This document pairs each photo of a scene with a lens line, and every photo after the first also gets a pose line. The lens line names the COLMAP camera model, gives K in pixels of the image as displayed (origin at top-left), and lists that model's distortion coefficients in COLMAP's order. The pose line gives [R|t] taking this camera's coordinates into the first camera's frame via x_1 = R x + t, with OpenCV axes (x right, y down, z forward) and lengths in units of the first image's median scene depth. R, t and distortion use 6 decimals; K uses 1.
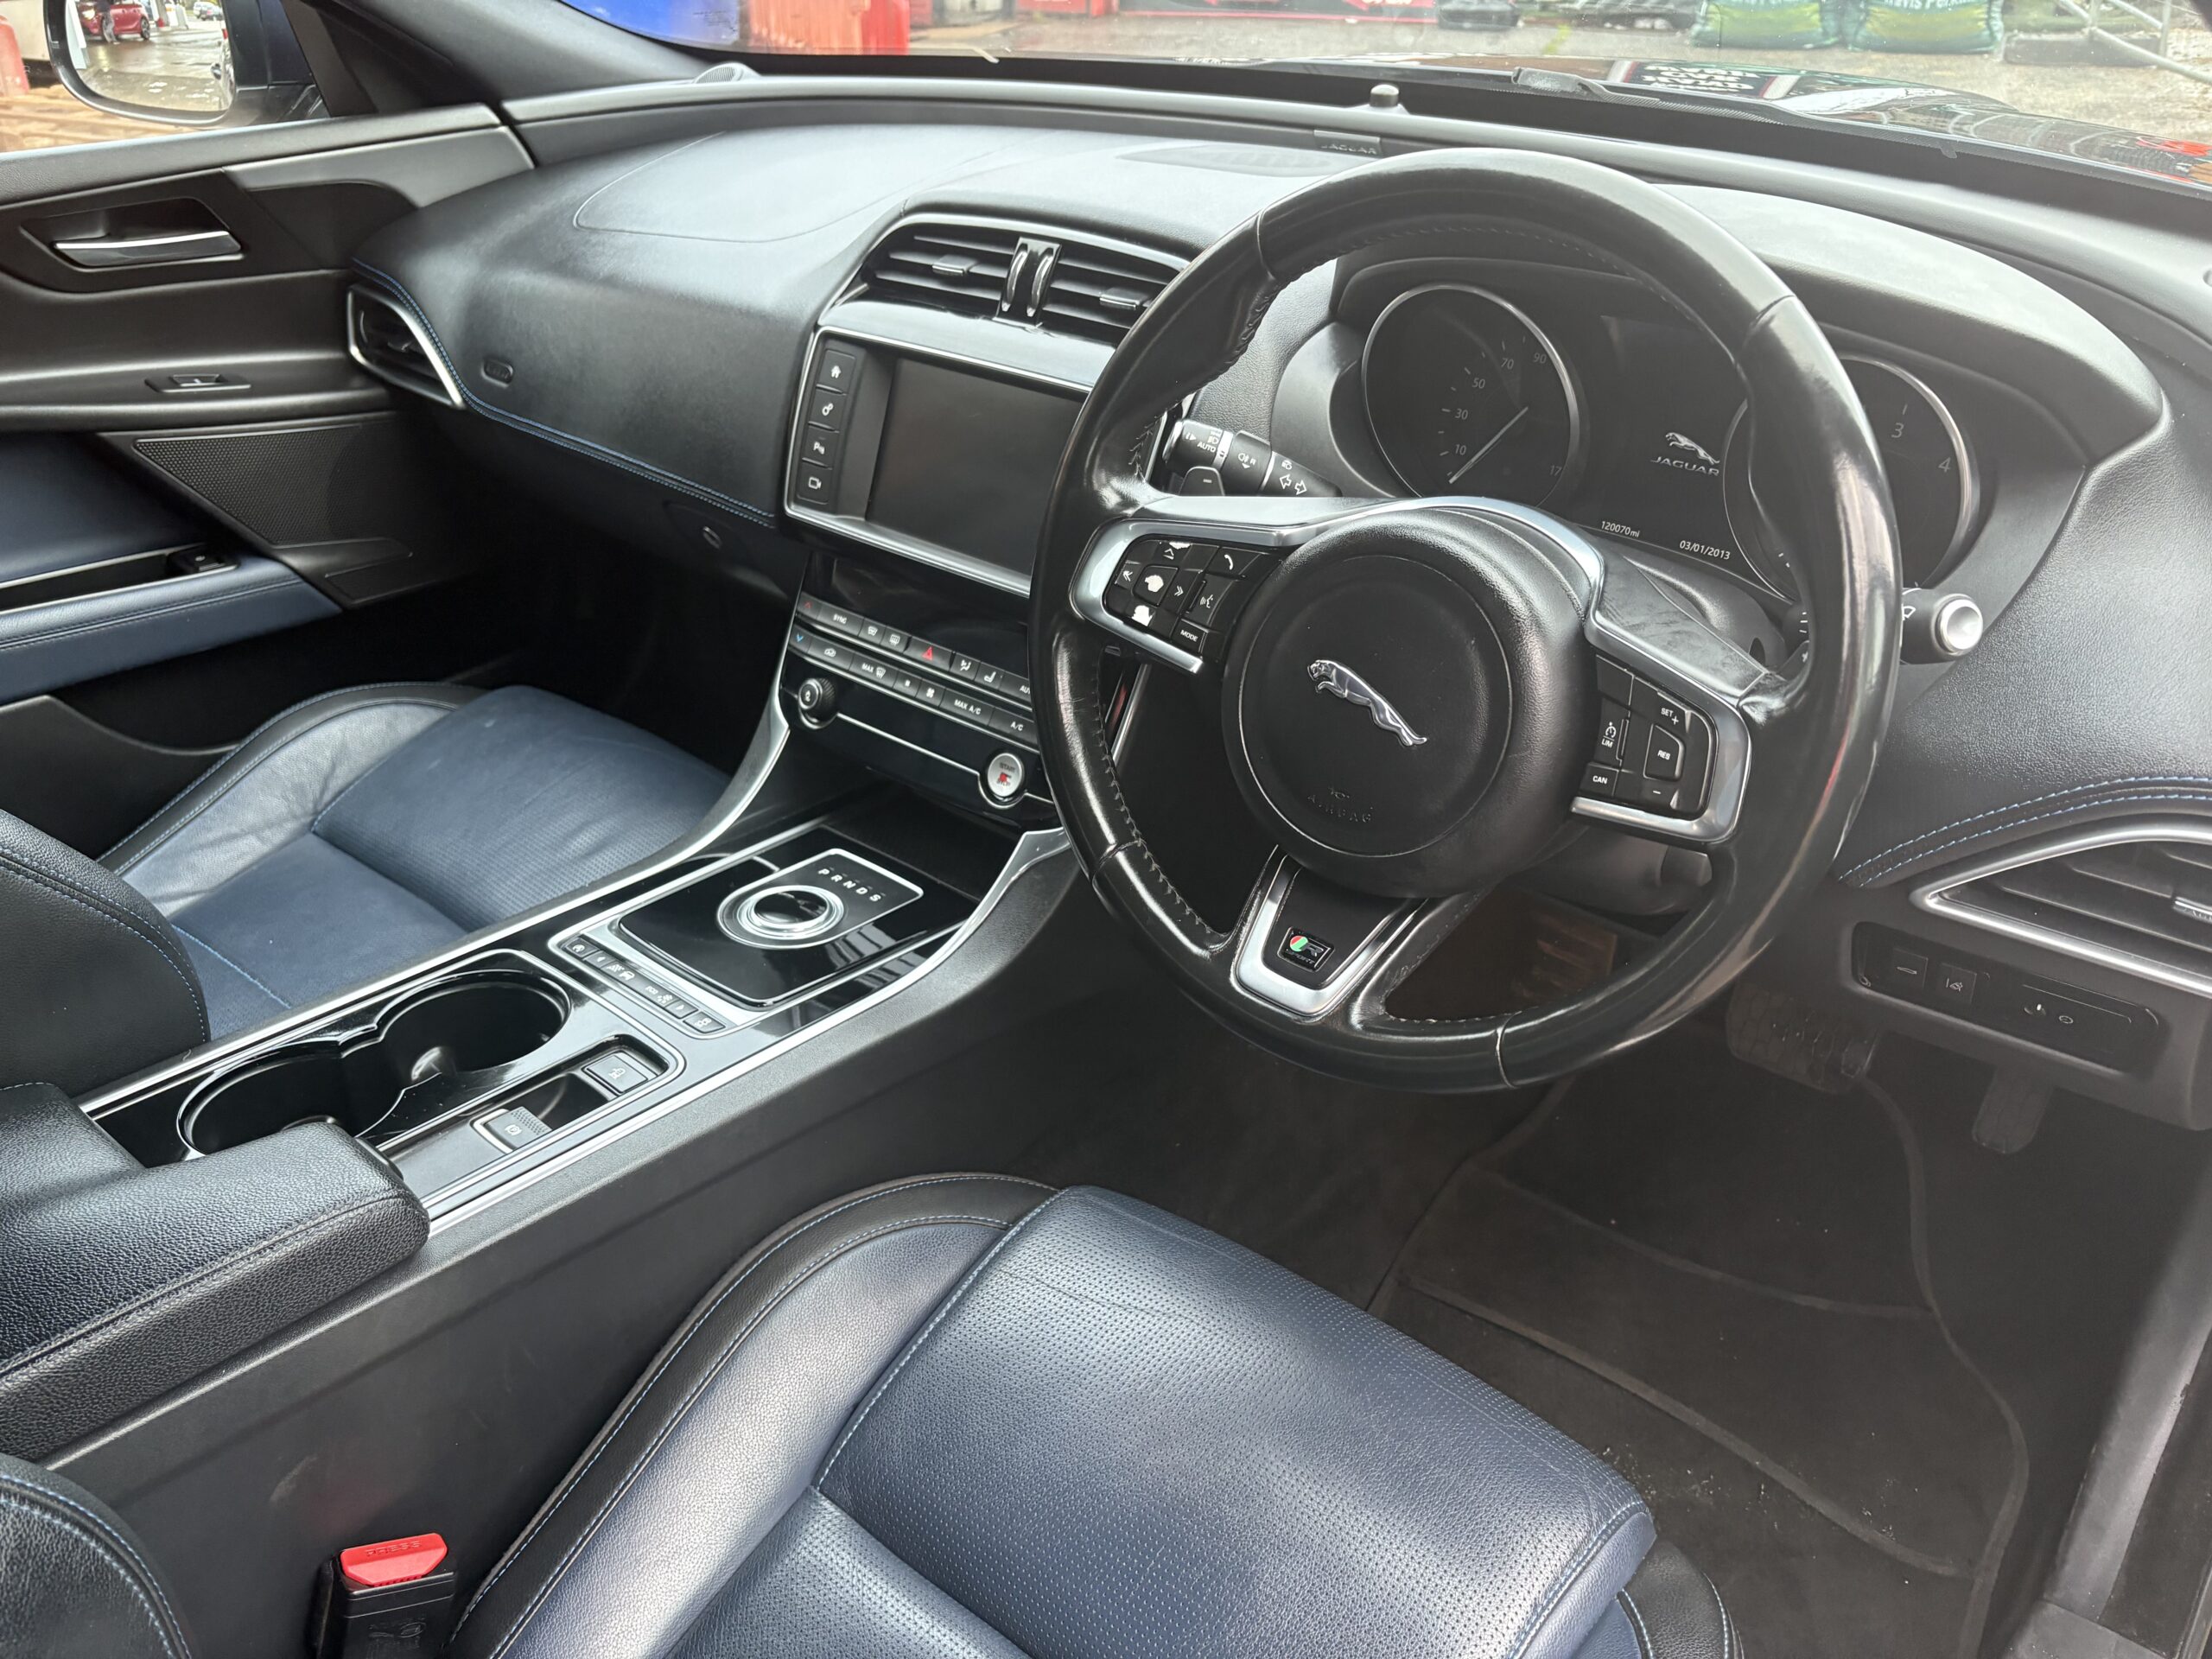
lens RADIAL K [[1700.8, 0, 1120.2], [0, 1700.8, 842.0], [0, 0, 1]] dist [0.028976, -0.037150]
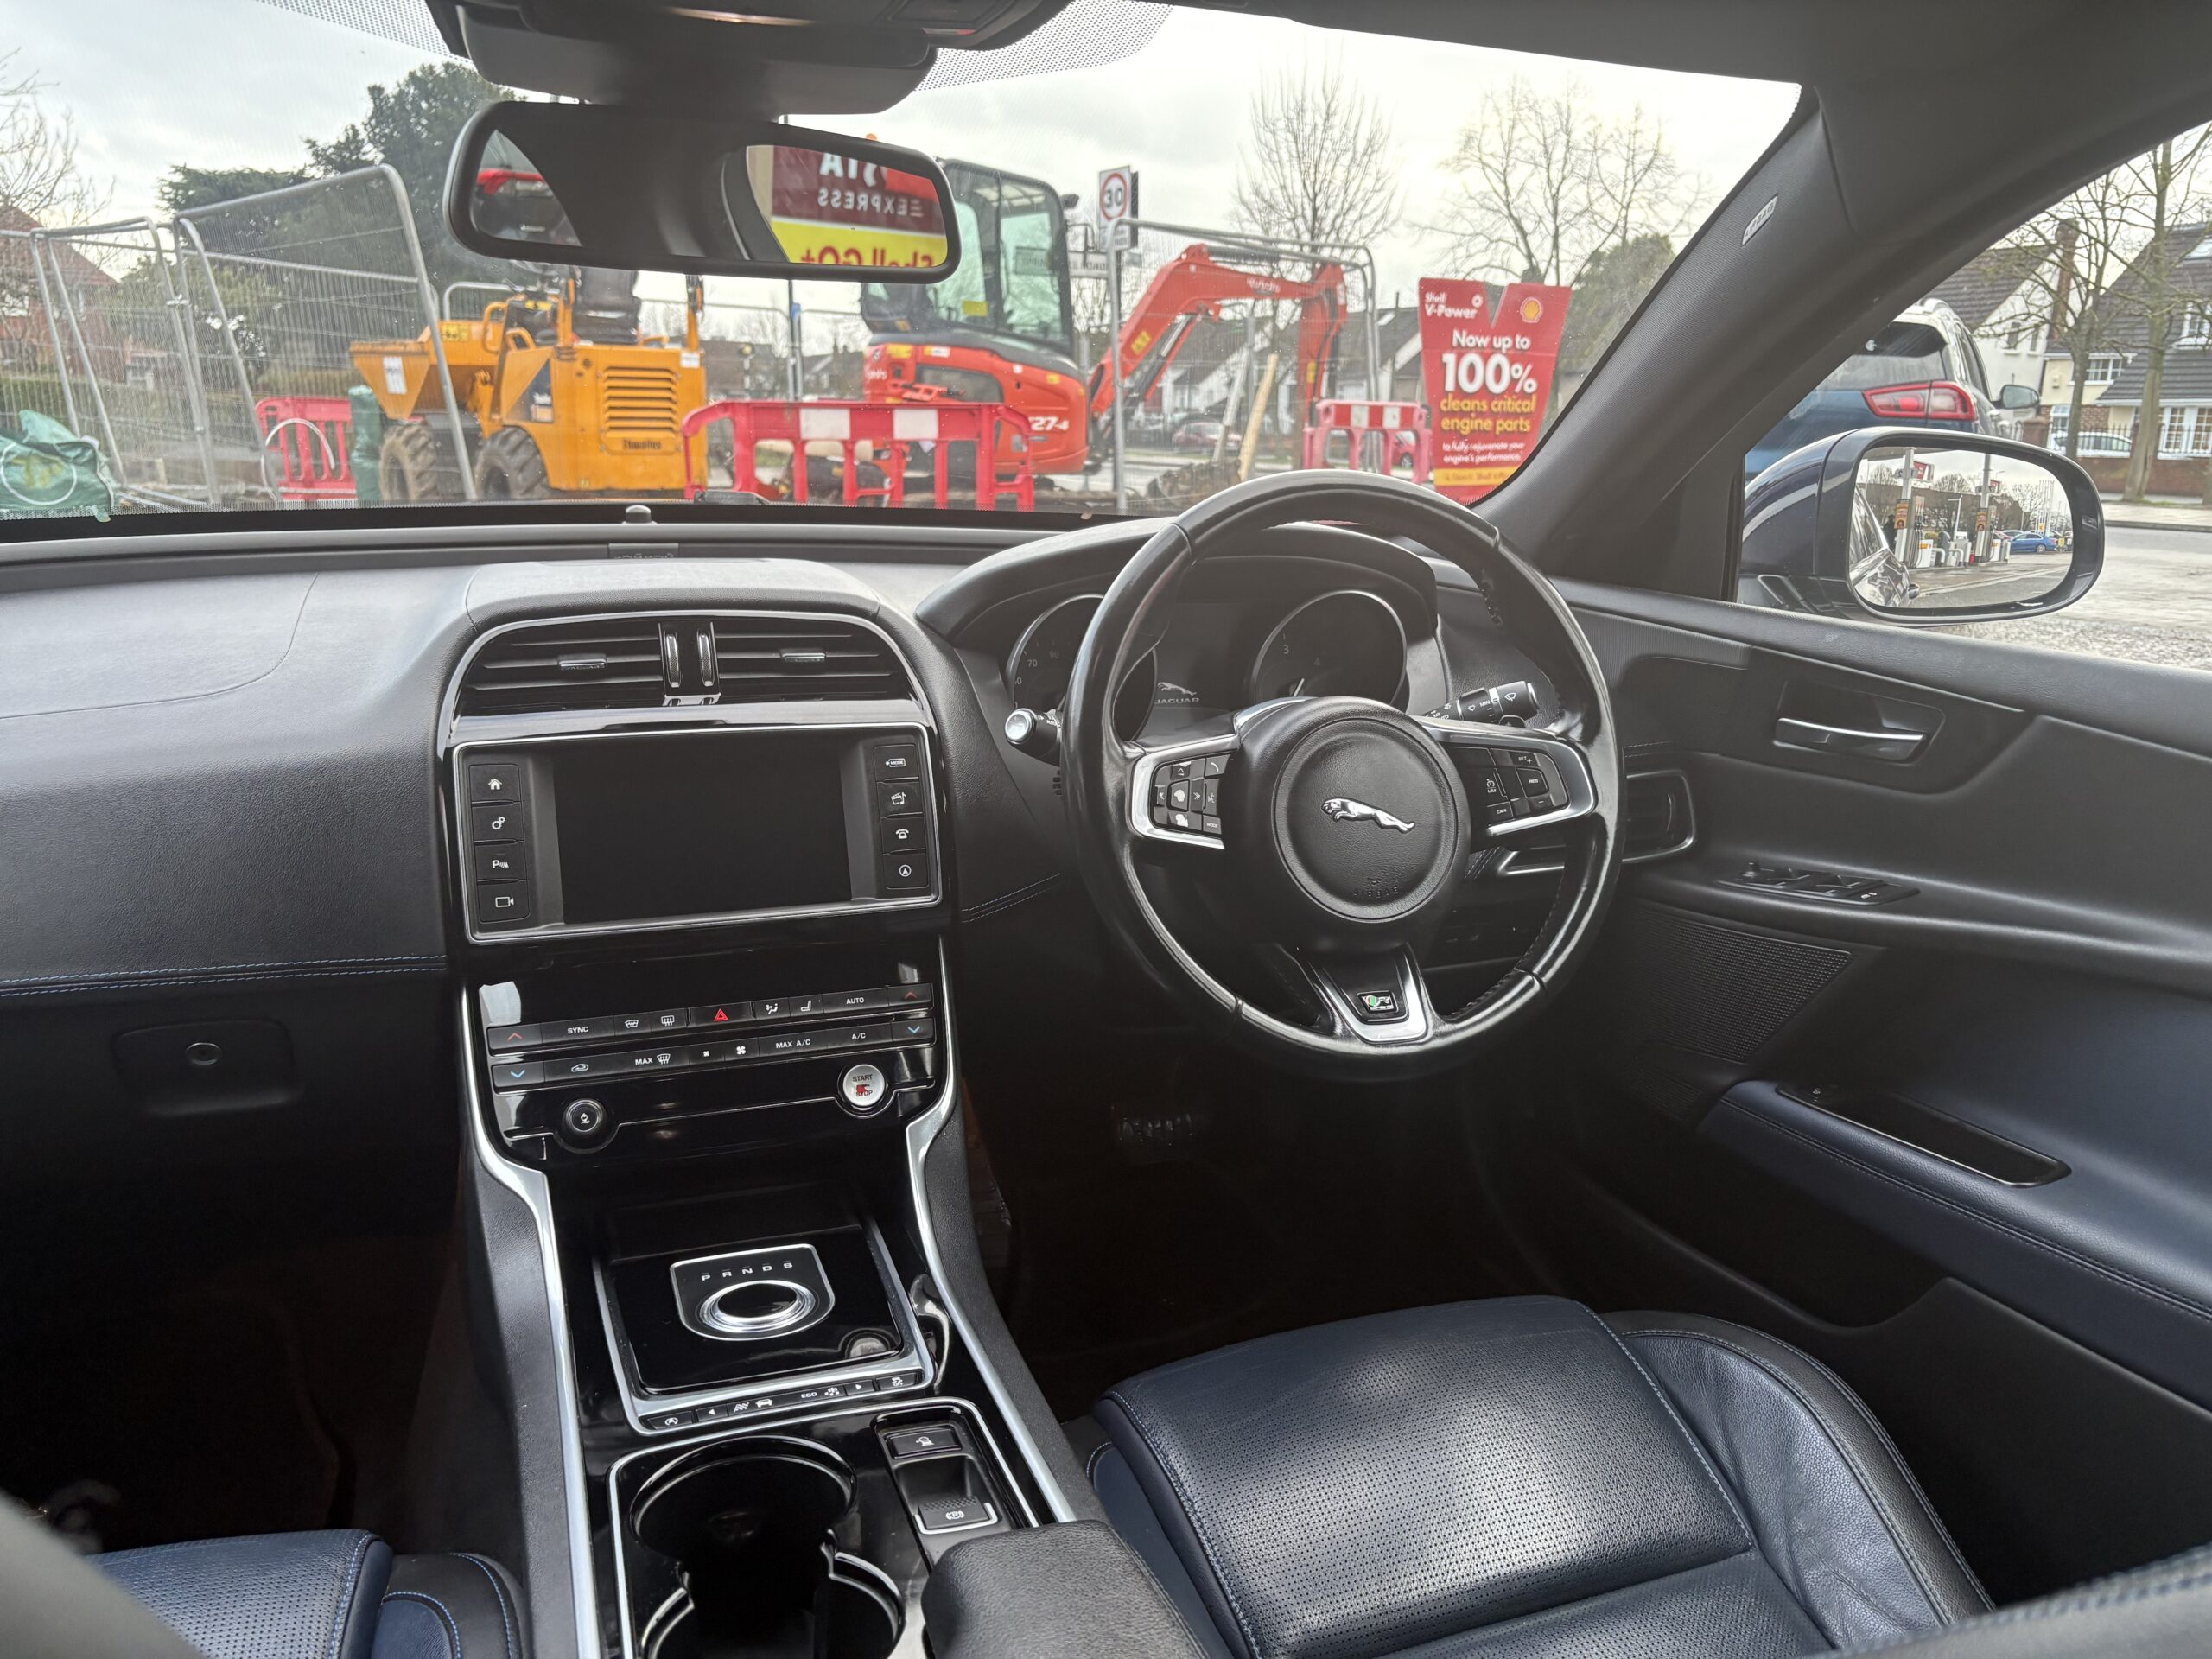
lens RADIAL K [[1700.8, 0, 1118.0], [0, 1700.8, 825.5], [0, 0, 1]] dist [0.028976, -0.037150]
pose [[0.520527, -0.204433, 0.829010, -0.803551], [0.424257, 0.904504, -0.043337, -0.070111], [-0.740984, 0.374272, 0.557551, 0.232709]]
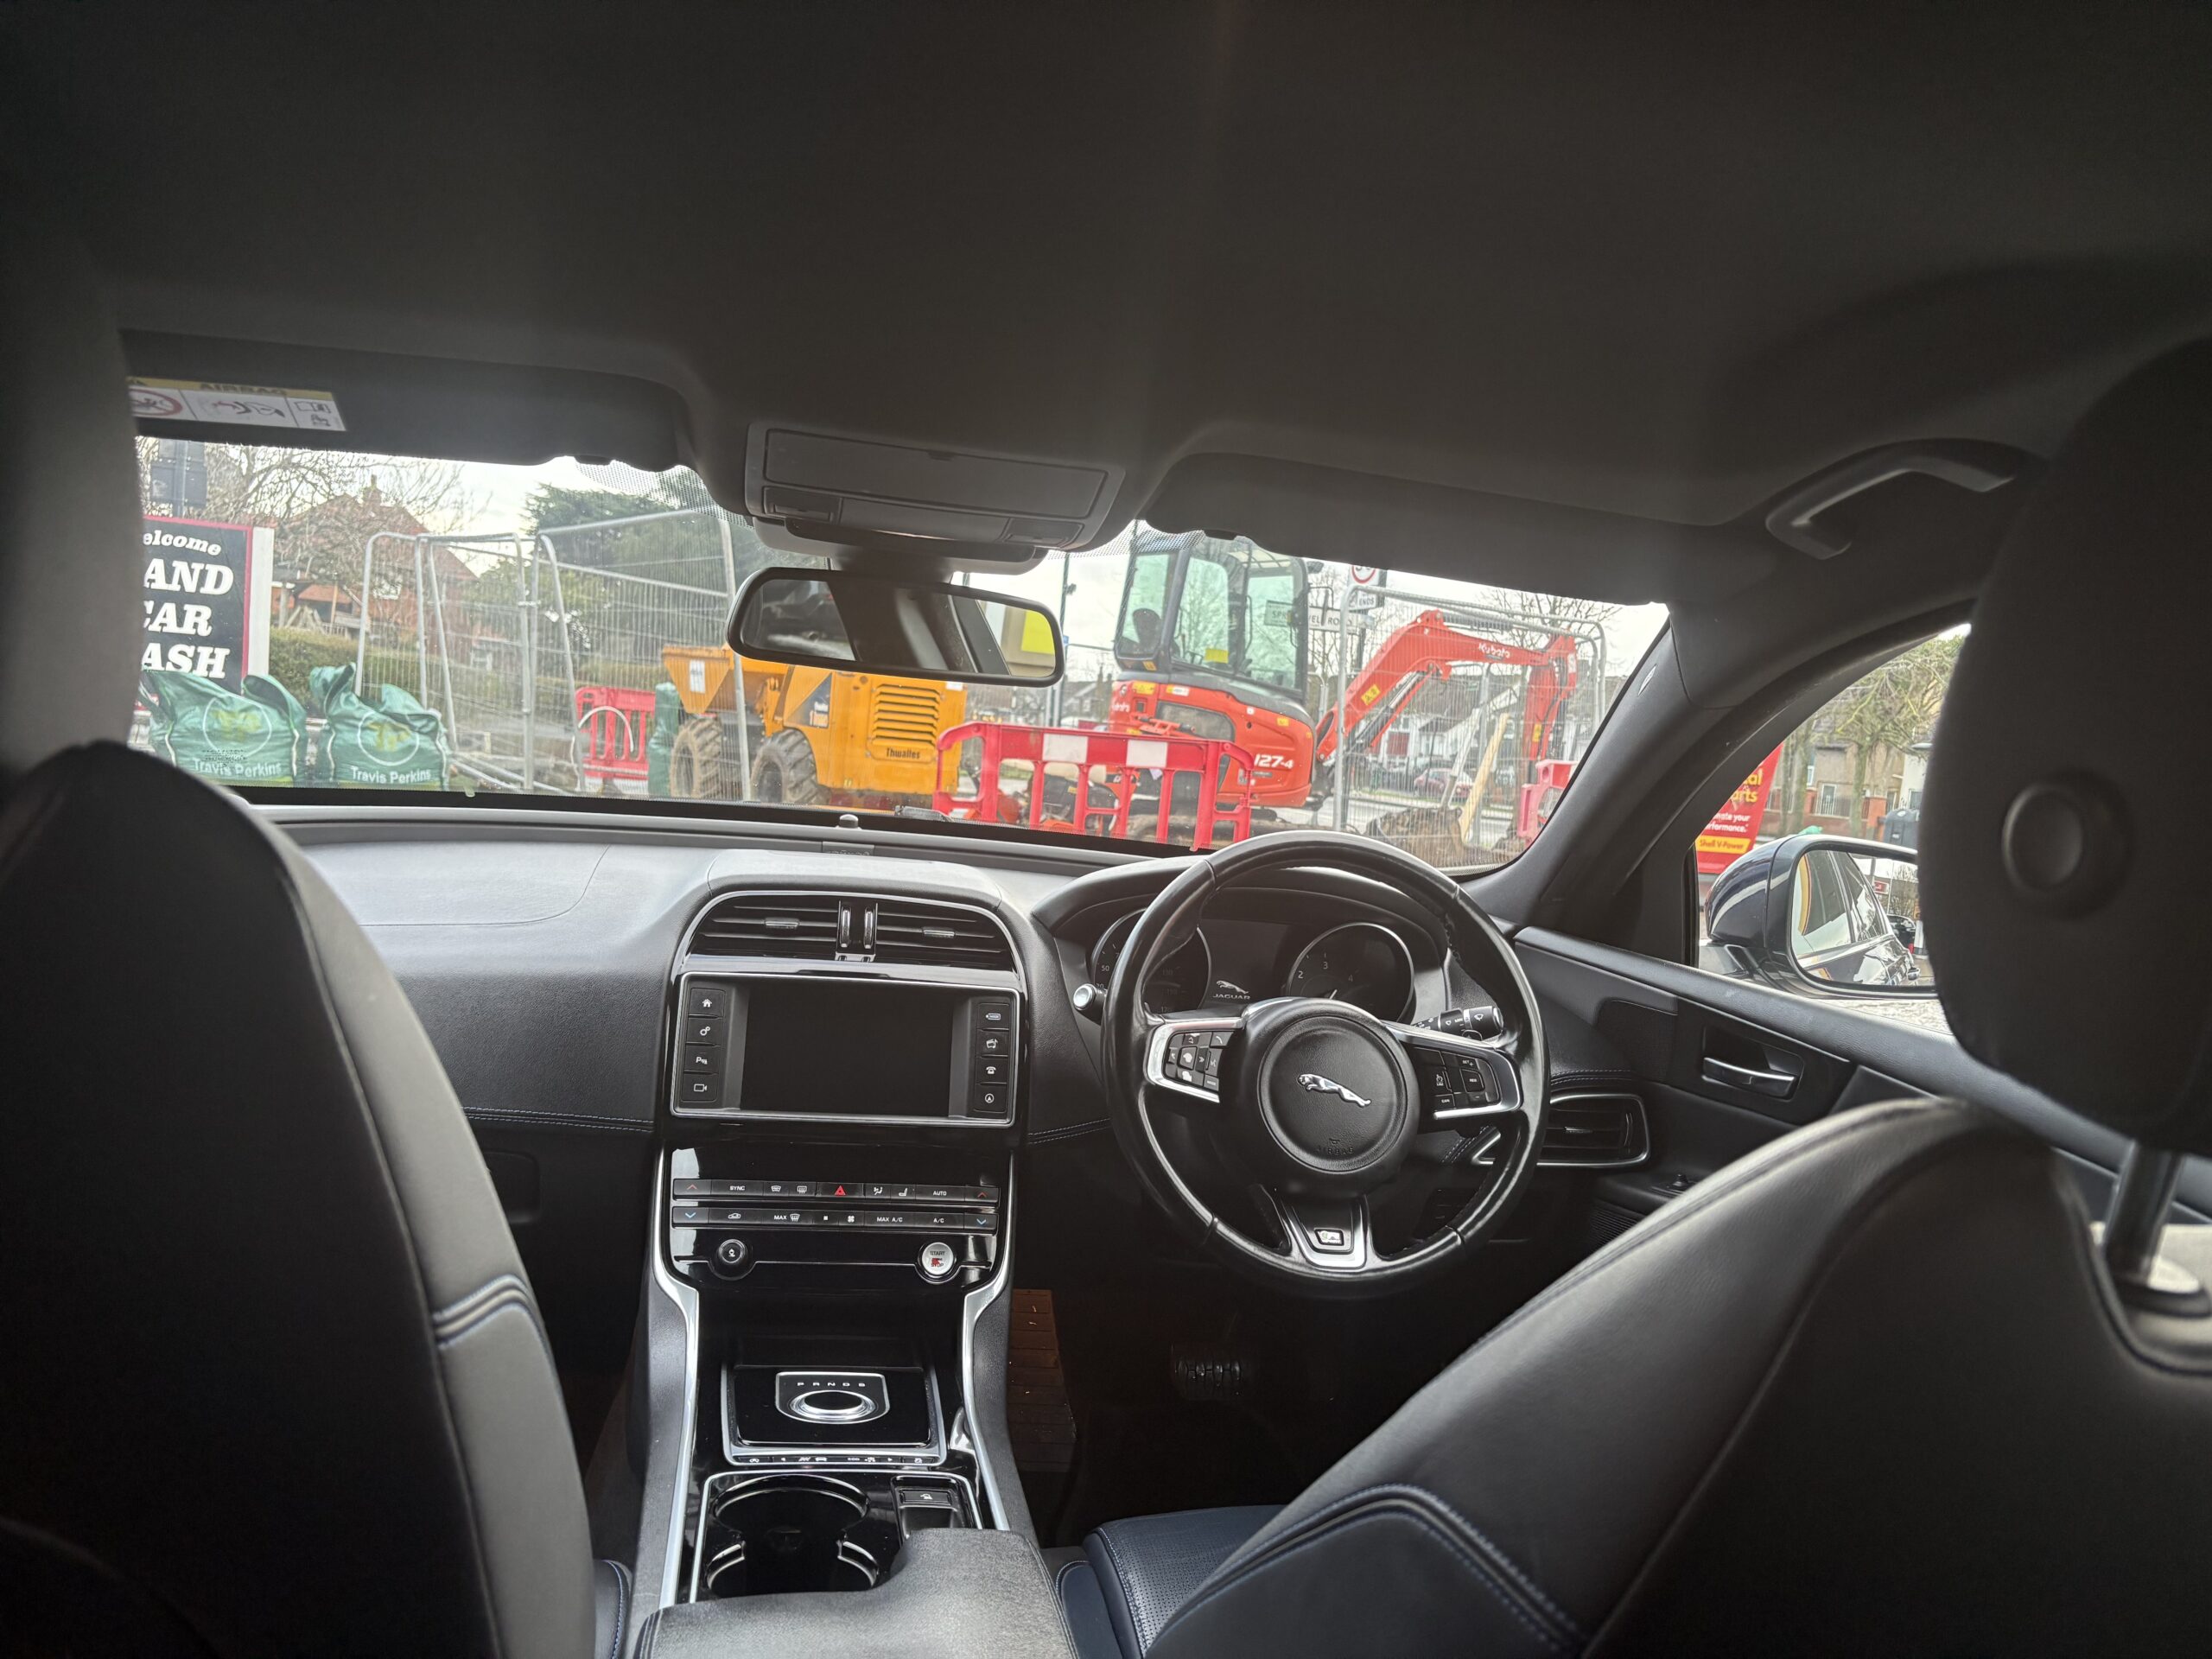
lens RADIAL K [[1700.8, 0, 1150.0], [0, 1700.8, 816.1], [0, 0, 1]] dist [0.028976, -0.037150]
pose [[0.624355, 0.008266, 0.781097, -1.023529], [0.319905, 0.909537, -0.265335, 0.055831], [-0.712630, 0.415540, 0.565230, -0.057531]]
